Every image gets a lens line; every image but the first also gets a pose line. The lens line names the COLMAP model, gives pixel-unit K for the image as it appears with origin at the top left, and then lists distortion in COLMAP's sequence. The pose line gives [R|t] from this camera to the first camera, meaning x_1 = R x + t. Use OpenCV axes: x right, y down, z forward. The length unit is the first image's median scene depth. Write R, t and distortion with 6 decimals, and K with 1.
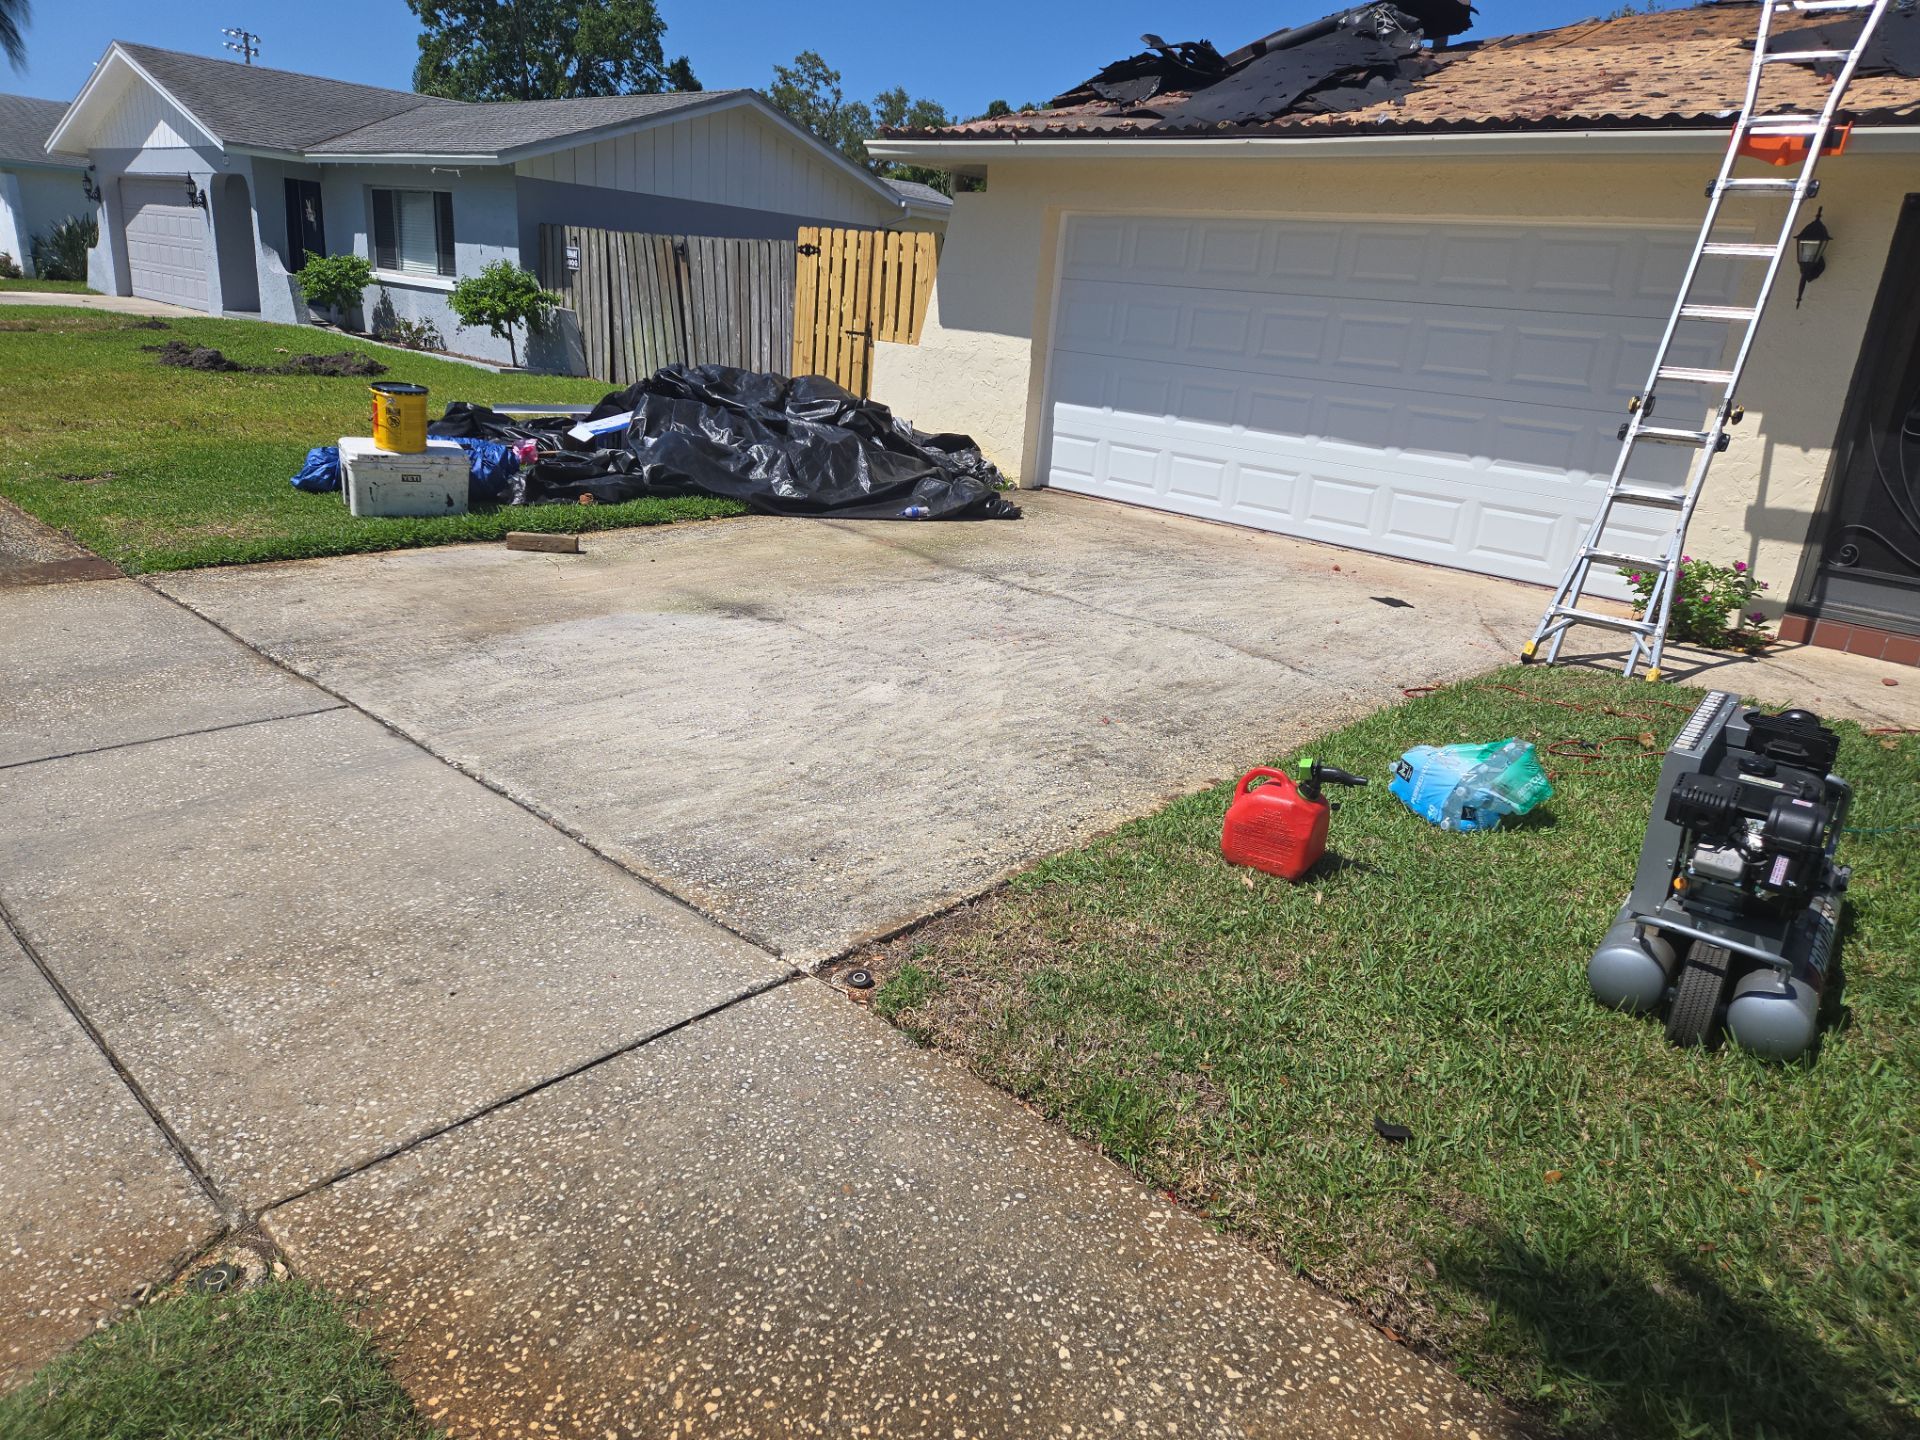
lens RADIAL K [[1243.9, 0, 922.2], [0, 1243.9, 790.3], [0, 0, 1]] dist [0.059998, -0.043163]
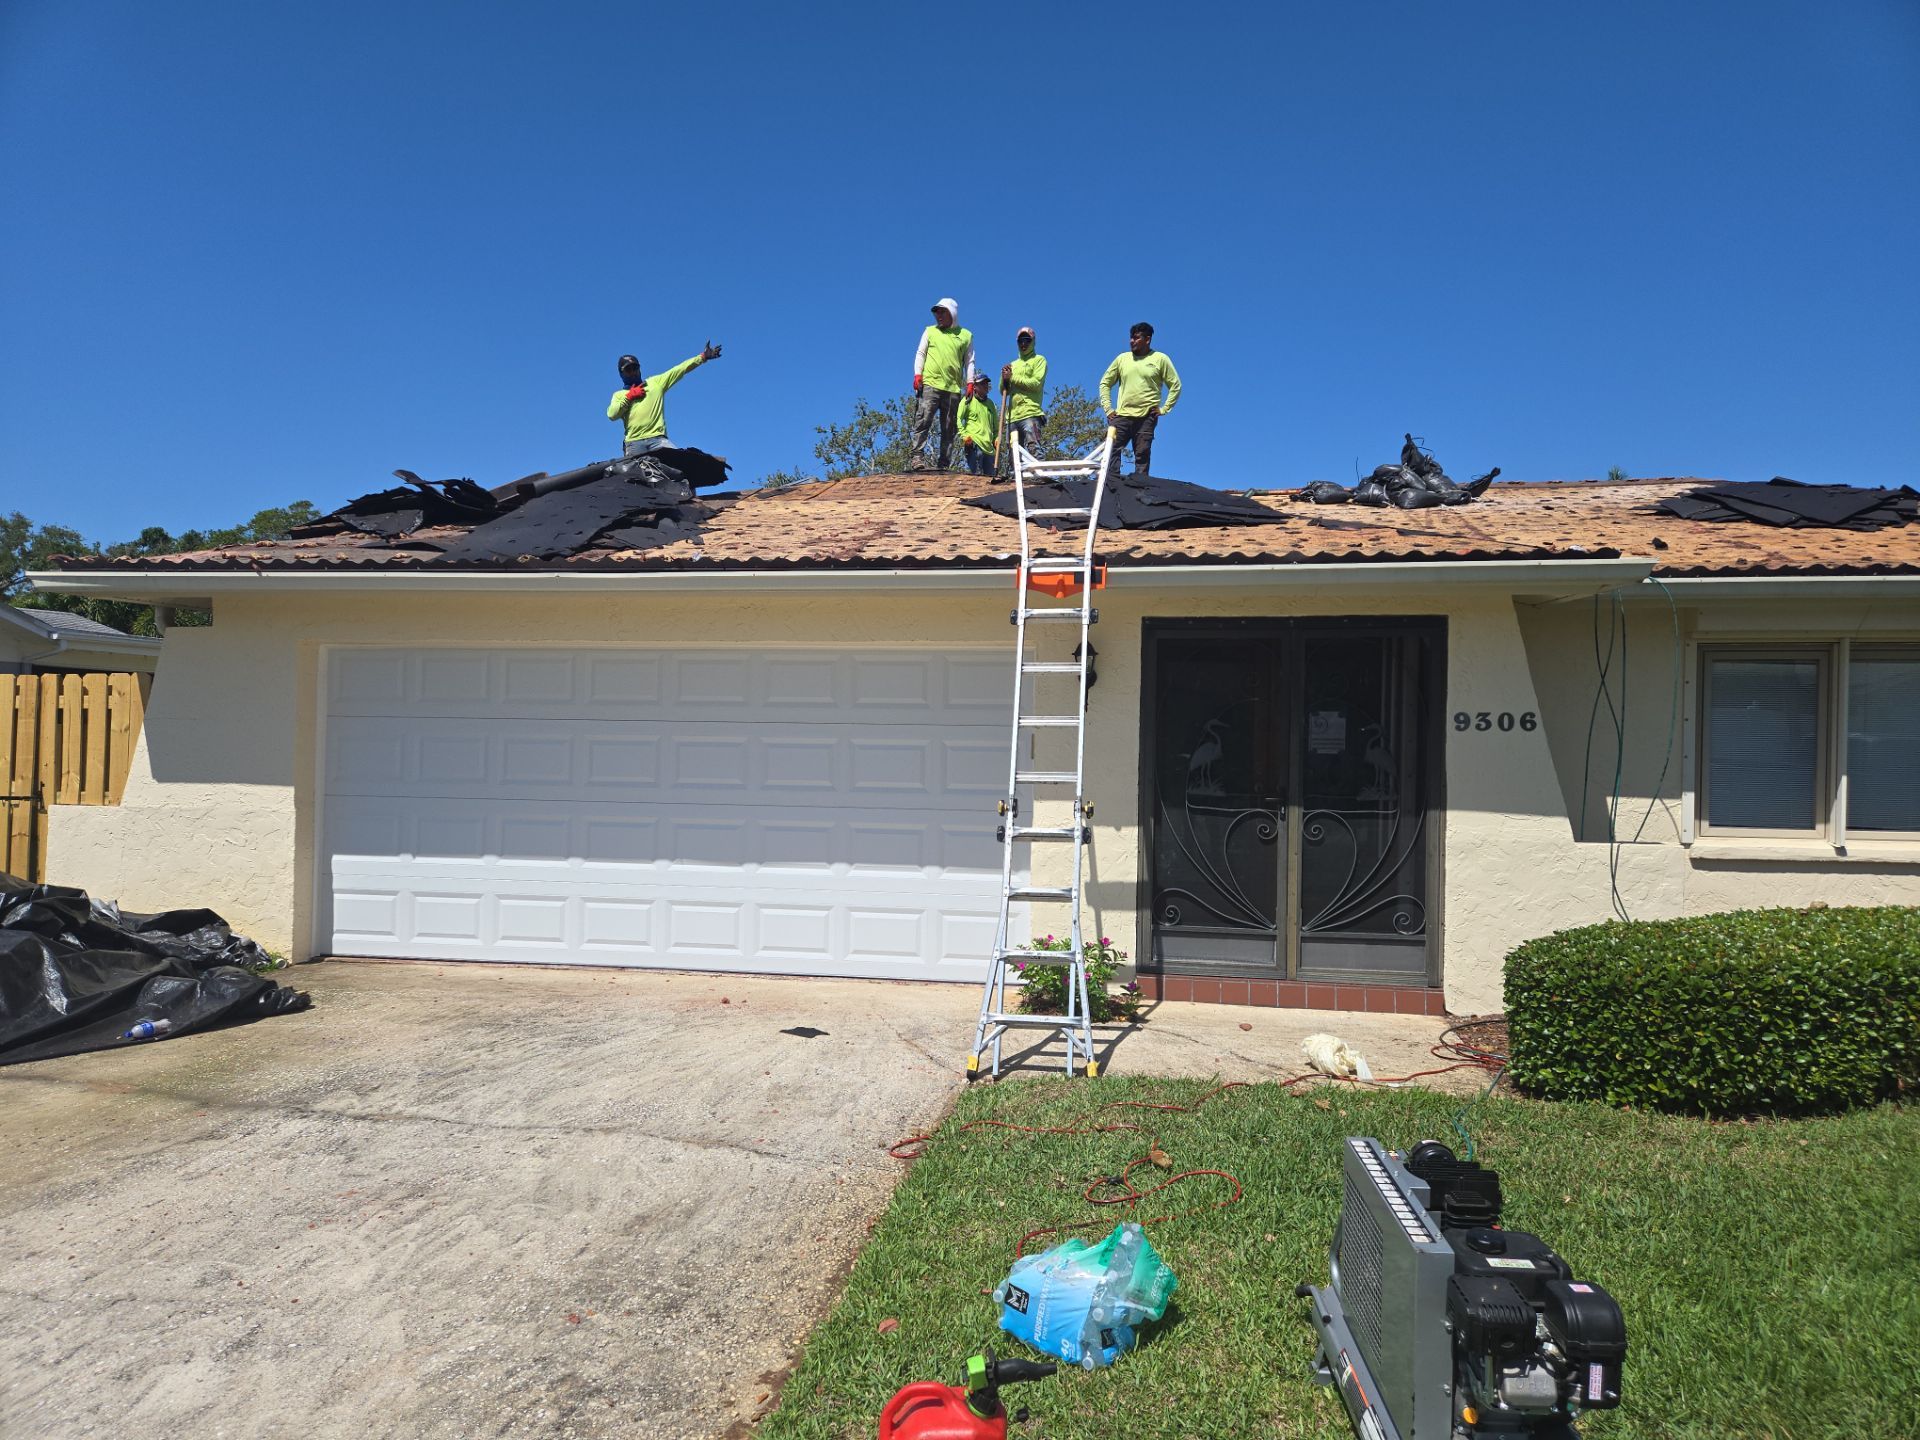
lens RADIAL K [[1276.1, 0, 930.1], [0, 1276.1, 753.8], [0, 0, 1]] dist [0.079180, -0.072606]
pose [[0.826852, -0.082260, 0.556371, -0.057856], [0.258880, 0.933885, -0.246659, -0.107611], [-0.499296, 0.347984, 0.793480, 0.193803]]
